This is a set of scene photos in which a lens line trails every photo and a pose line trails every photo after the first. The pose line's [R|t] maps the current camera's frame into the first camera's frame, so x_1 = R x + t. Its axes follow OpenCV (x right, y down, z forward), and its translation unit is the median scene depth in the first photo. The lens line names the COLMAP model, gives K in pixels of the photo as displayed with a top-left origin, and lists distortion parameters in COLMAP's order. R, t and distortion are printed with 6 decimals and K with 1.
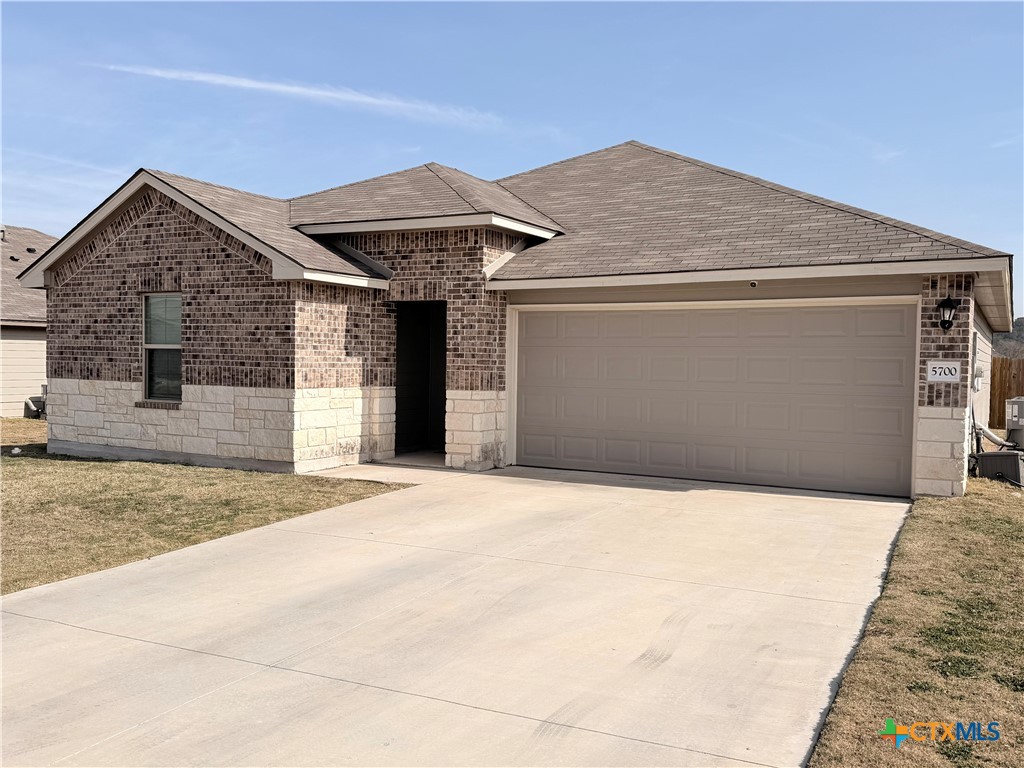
lens RADIAL K [[874.7, 0, 513.3], [0, 874.7, 379.9], [0, 0, 1]] dist [0.064219, -0.006203]
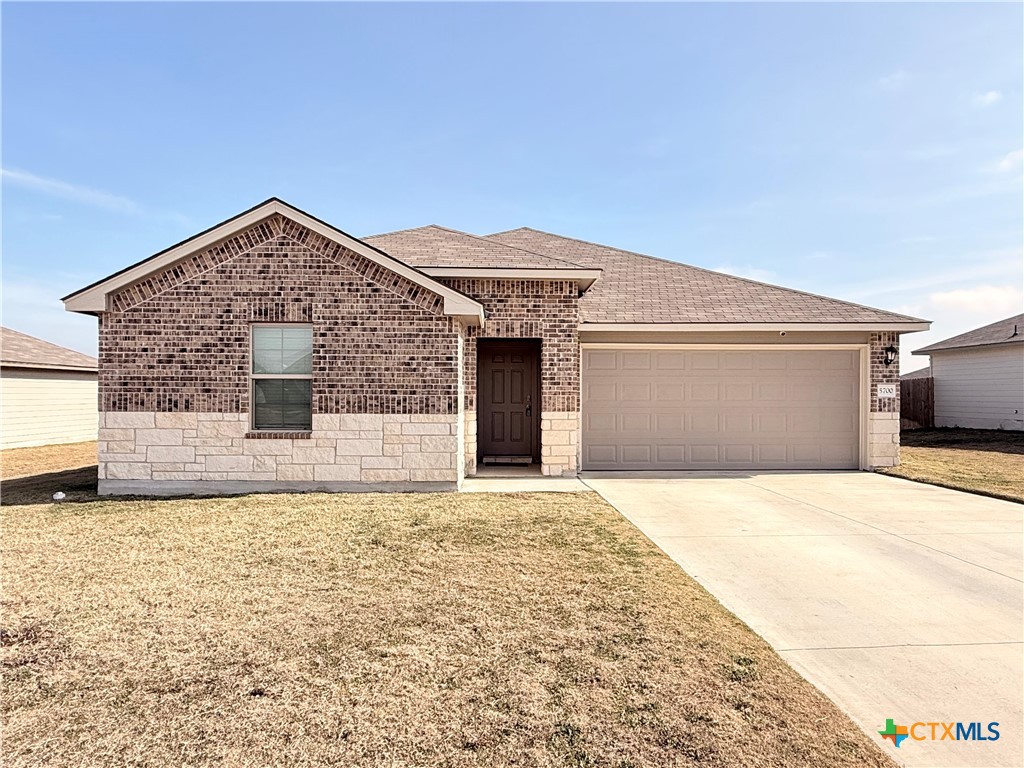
lens RADIAL K [[638.6, 0, 512.9], [0, 638.6, 374.5], [0, 0, 1]] dist [0.002085, -0.004888]
pose [[0.865265, 0.001532, 0.501313, -0.549774], [0.021518, 0.998960, -0.040194, -0.005494], [-0.500853, 0.045565, 0.864332, 0.253355]]
